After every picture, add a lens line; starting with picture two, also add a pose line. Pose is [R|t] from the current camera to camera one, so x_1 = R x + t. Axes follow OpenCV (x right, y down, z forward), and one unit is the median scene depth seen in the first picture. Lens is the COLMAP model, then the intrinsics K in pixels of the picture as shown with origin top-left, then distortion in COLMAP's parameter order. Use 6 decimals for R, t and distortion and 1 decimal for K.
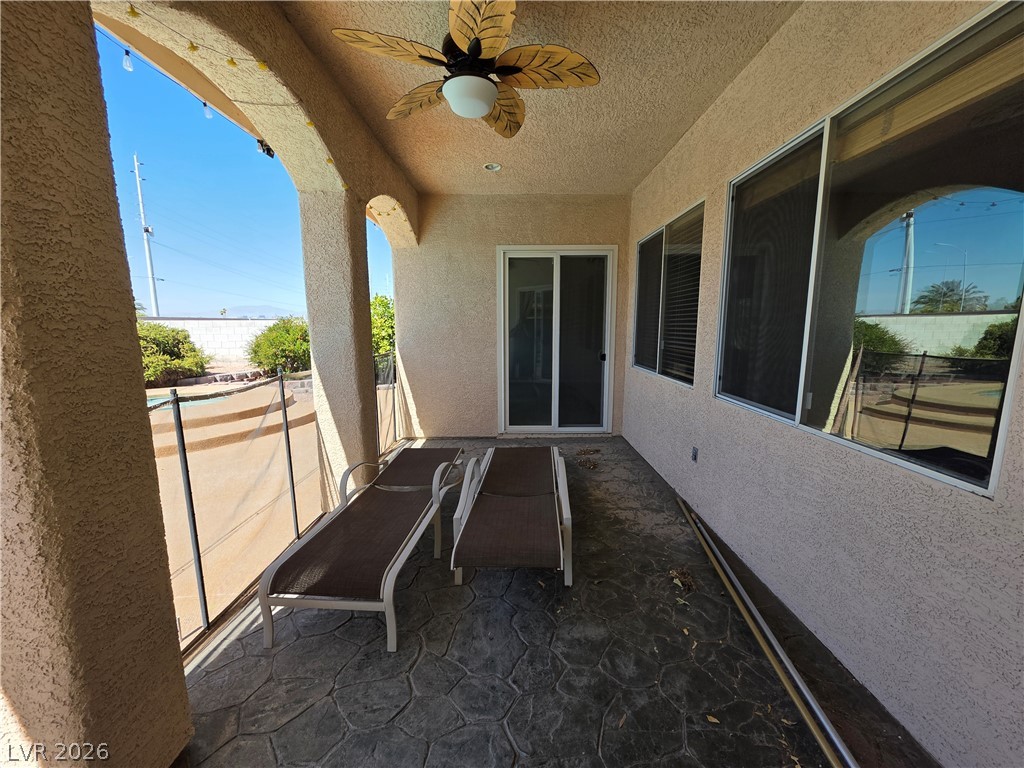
lens RADIAL K [[408.9, 0, 518.3], [0, 408.9, 385.8], [0, 0, 1]] dist [0.003298, -0.000783]
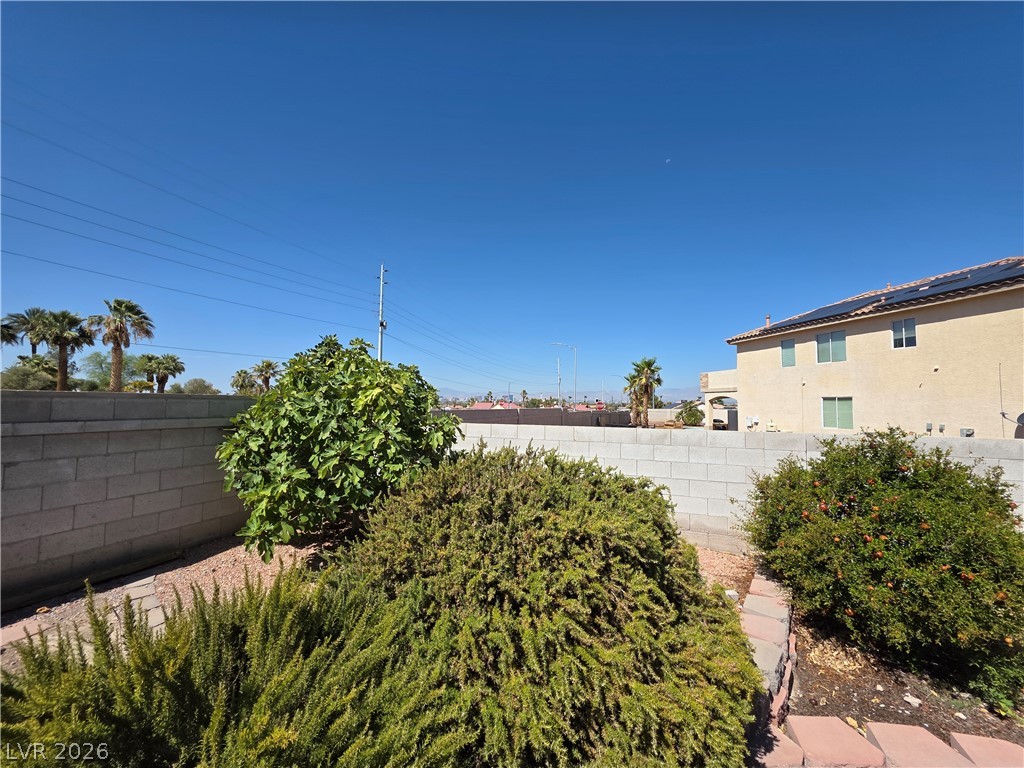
lens RADIAL K [[408.9, 0, 517.1], [0, 408.9, 380.5], [0, 0, 1]] dist [0.003298, -0.000783]
pose [[0.933510, -0.008338, -0.358453, -0.758437], [-0.067015, 0.978055, -0.197275, -0.135921], [0.352232, 0.208180, 0.912466, 0.644158]]
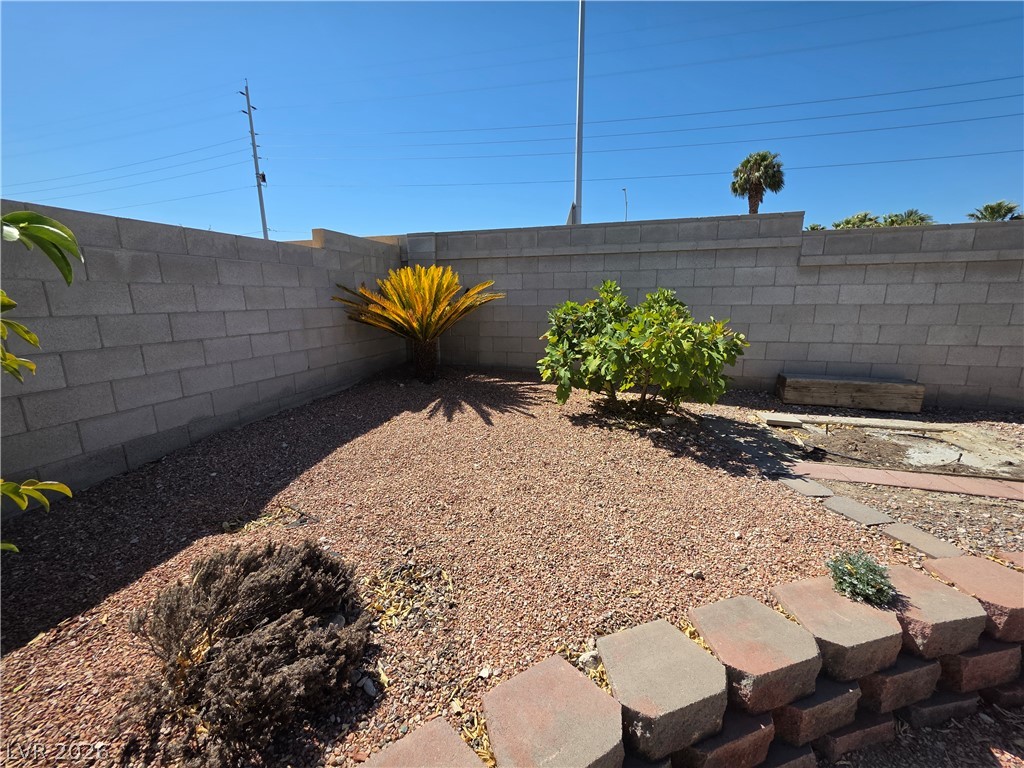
lens RADIAL K [[408.9, 0, 517.6], [0, 408.9, 382.9], [0, 0, 1]] dist [0.003298, -0.000783]
pose [[-0.286904, 0.198706, -0.937124, -0.704677], [-0.134518, 0.960201, 0.244783, 0.091817], [0.948468, 0.196289, -0.248756, -0.589143]]
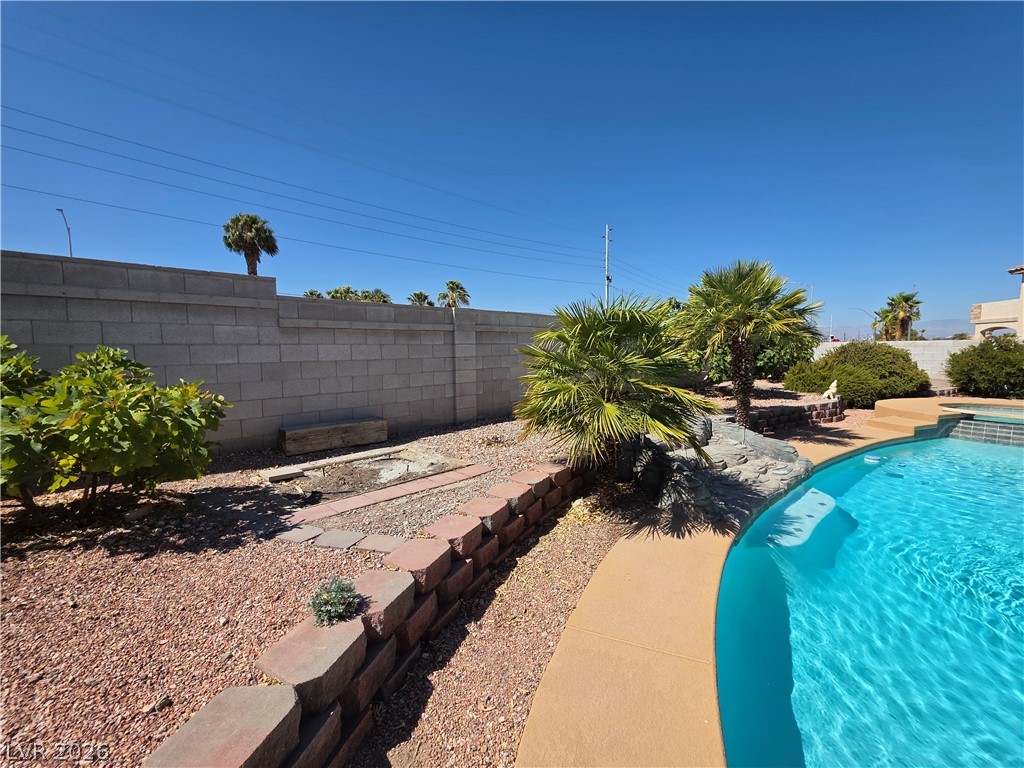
lens RADIAL K [[408.9, 0, 516.5], [0, 408.9, 382.8], [0, 0, 1]] dist [0.003298, -0.000783]
pose [[0.691367, 0.053401, -0.720528, -0.696498], [-0.097940, 0.994987, -0.020235, 0.085495], [0.715835, 0.084558, 0.693130, -0.563027]]
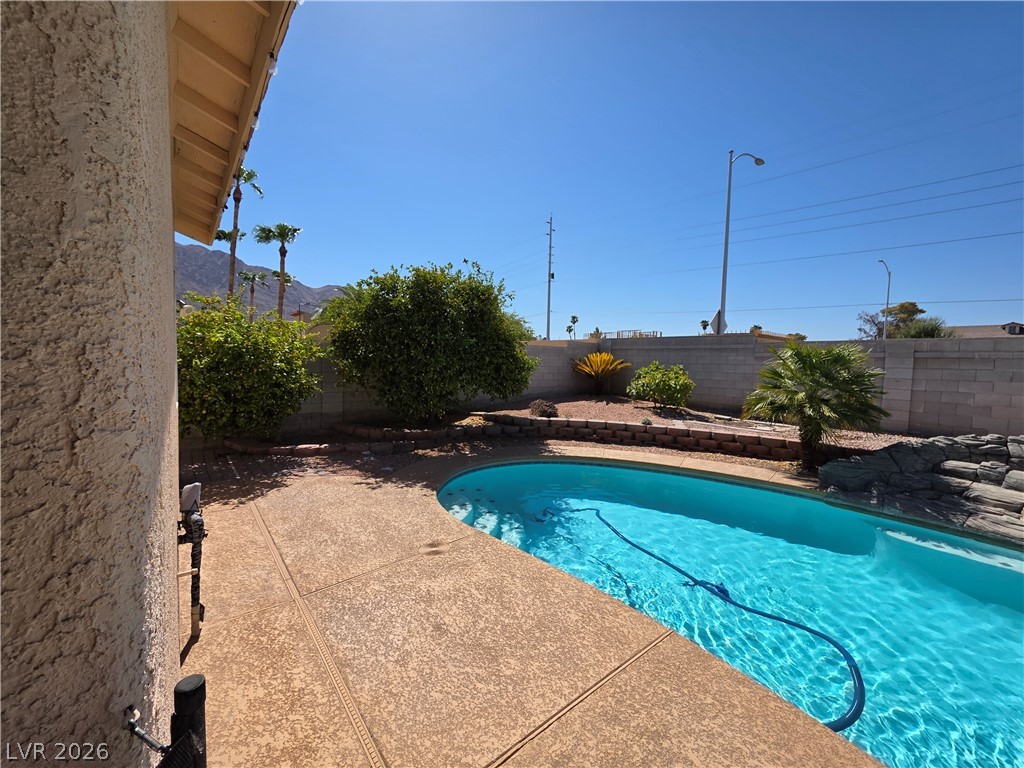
lens RADIAL K [[408.9, 0, 516.9], [0, 408.9, 383.4], [0, 0, 1]] dist [0.003298, -0.000783]
pose [[-0.776845, 0.015549, -0.629500, -0.157085], [-0.119731, 0.977810, 0.171908, 0.001134], [0.618204, 0.208917, -0.757745, -0.033313]]
